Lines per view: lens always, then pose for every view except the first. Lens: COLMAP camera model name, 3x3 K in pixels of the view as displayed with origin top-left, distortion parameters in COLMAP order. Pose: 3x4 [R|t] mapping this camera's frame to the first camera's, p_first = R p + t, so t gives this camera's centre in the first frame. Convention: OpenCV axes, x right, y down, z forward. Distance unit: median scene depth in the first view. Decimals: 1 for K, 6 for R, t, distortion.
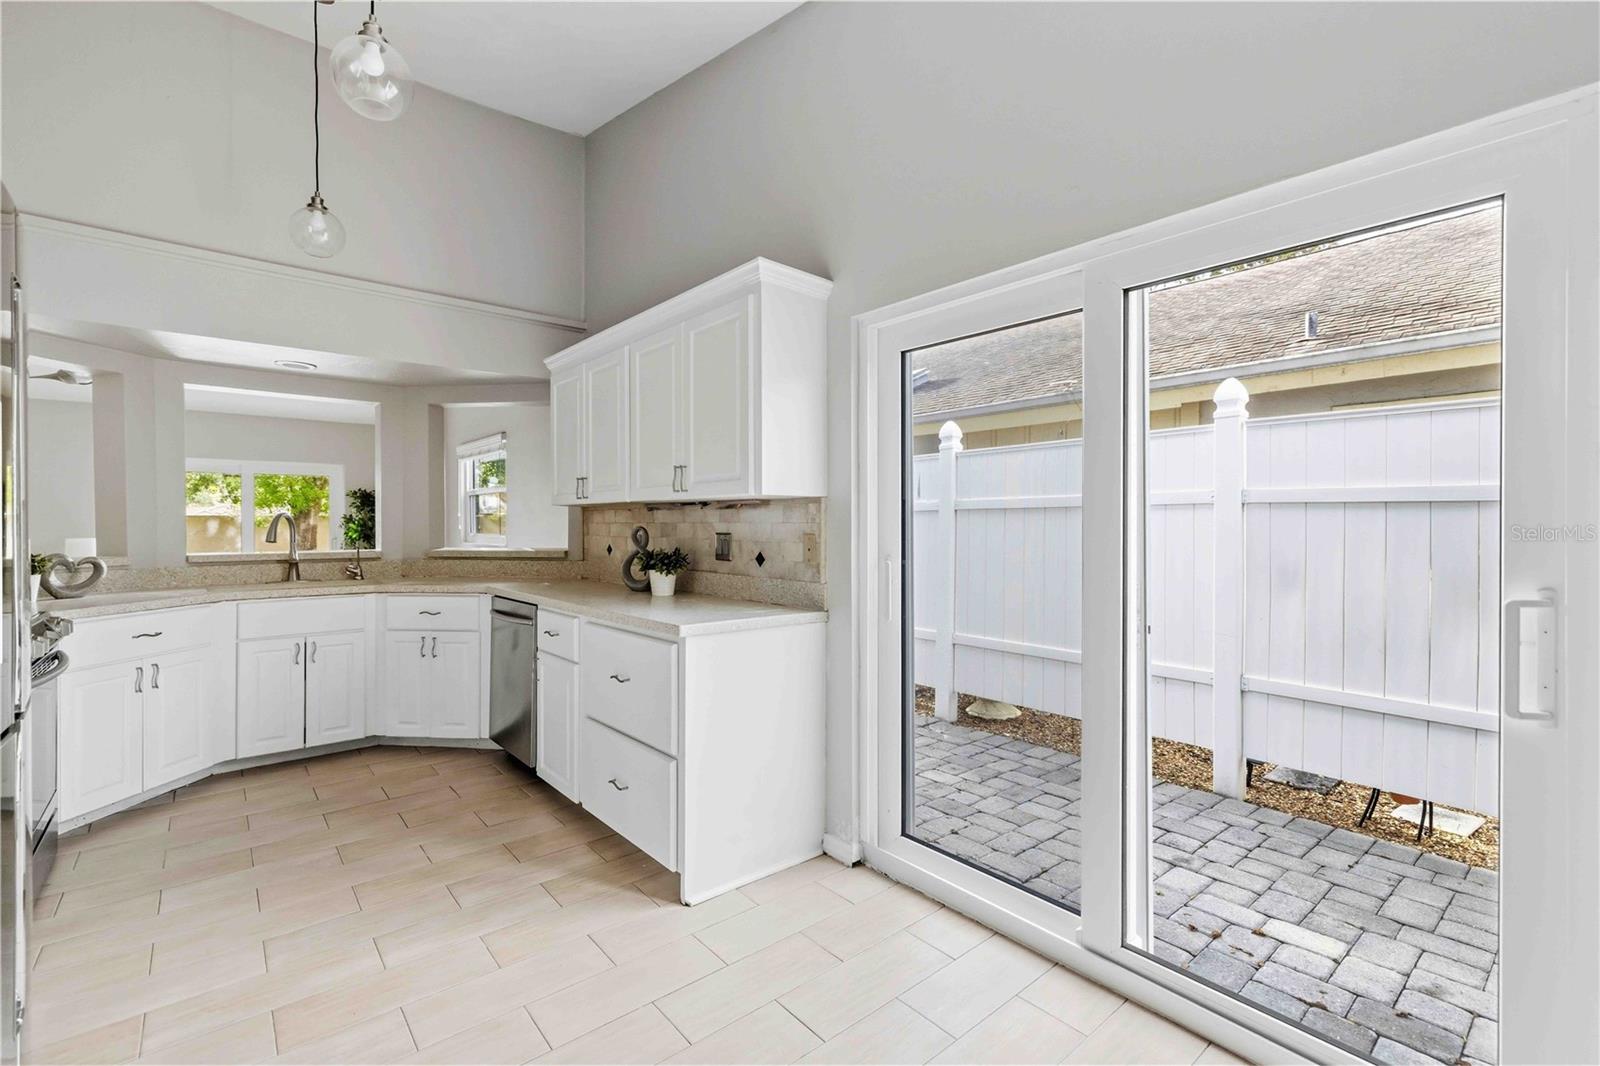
lens RADIAL K [[695.3, 0, 793.5], [0, 695.3, 522.2], [0, 0, 1]] dist [0.000292, -0.000038]
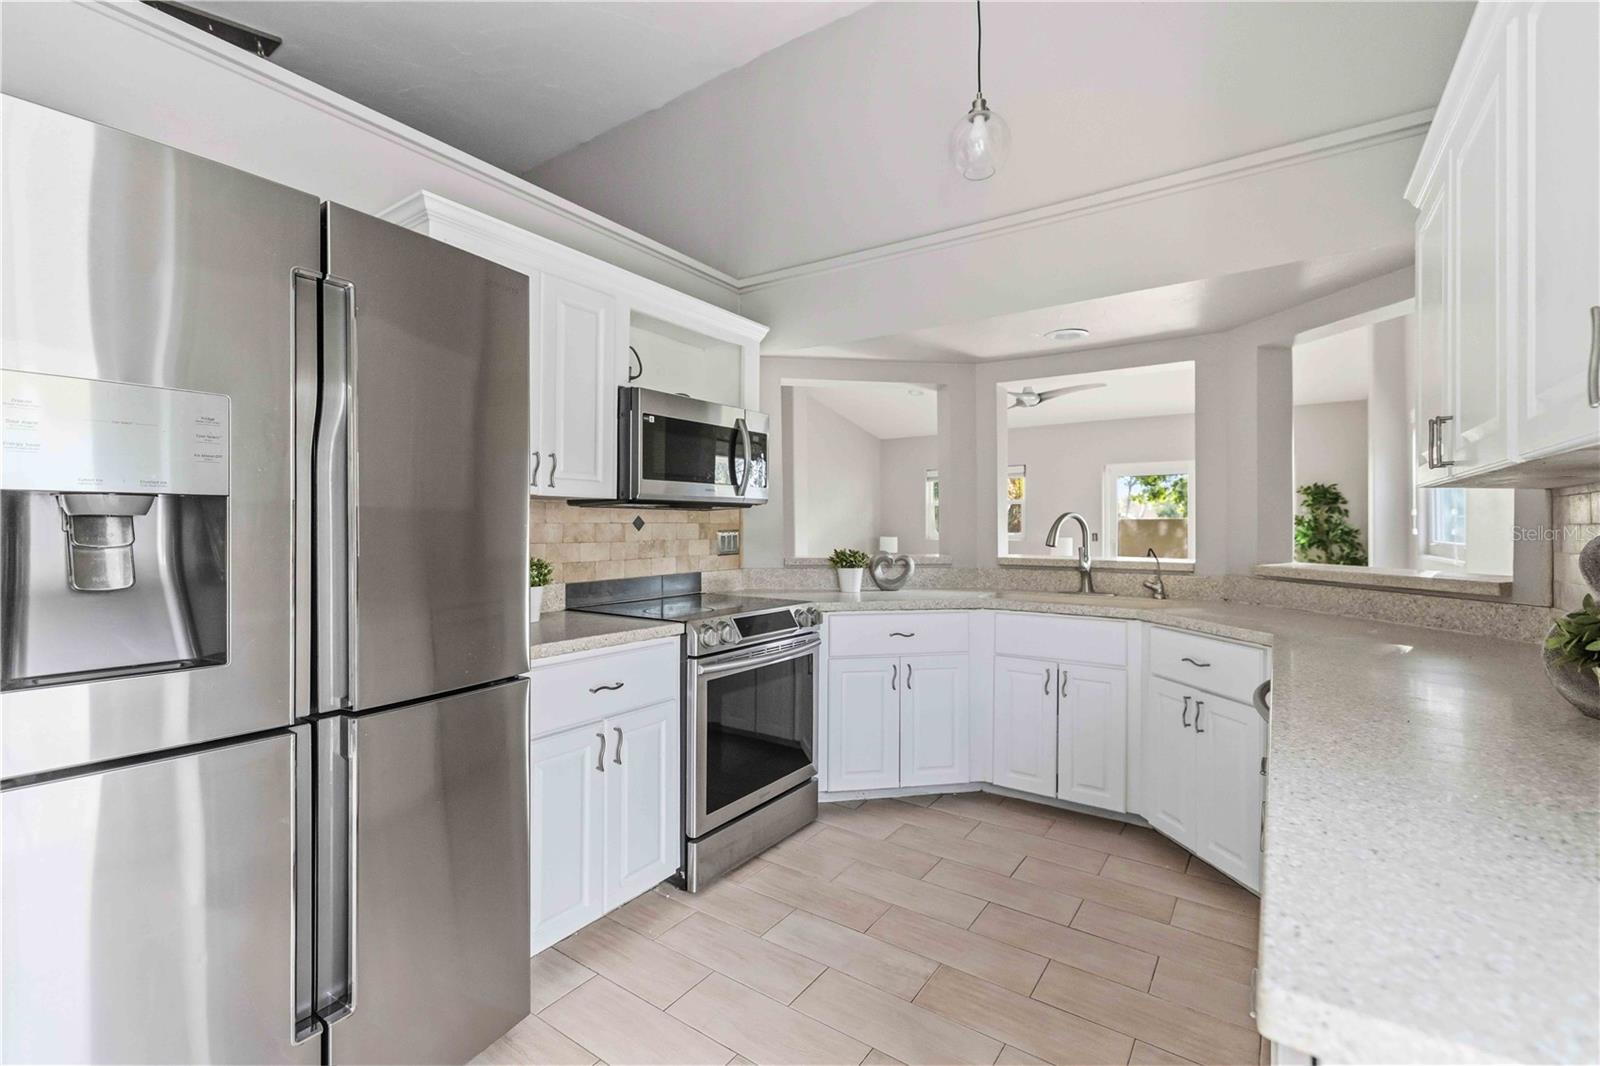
lens RADIAL K [[695.3, 0, 803.5], [0, 695.3, 528.4], [0, 0, 1]] dist [0.000292, -0.000038]
pose [[0.259507, 0.005261, -0.965727, 0.008502], [-0.000938, 0.999986, 0.005196, 0.002250], [0.965741, -0.000442, 0.259508, 0.494445]]
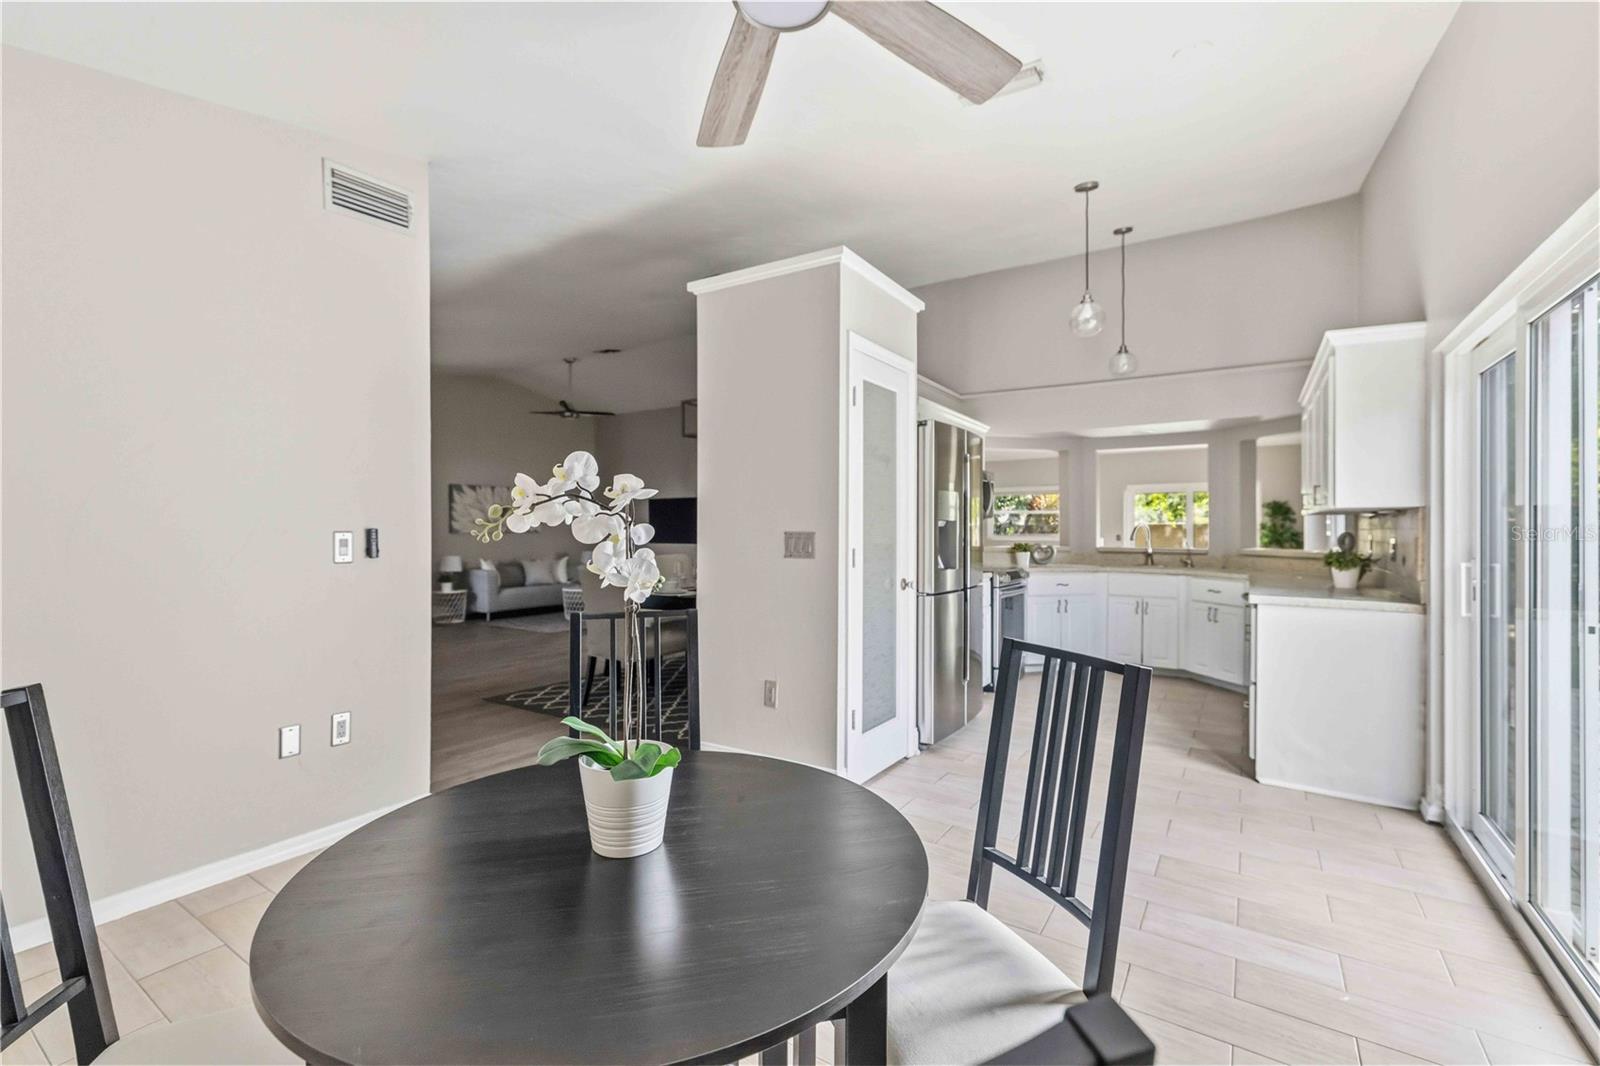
lens RADIAL K [[695.3, 0, 801.8], [0, 695.3, 529.2], [0, 0, 1]] dist [0.000292, -0.000038]
pose [[0.287591, 0.002173, -0.957751, 0.631008], [-0.002343, 0.999996, 0.001566, 0.001384], [0.957750, 0.001793, 0.287595, -0.239046]]
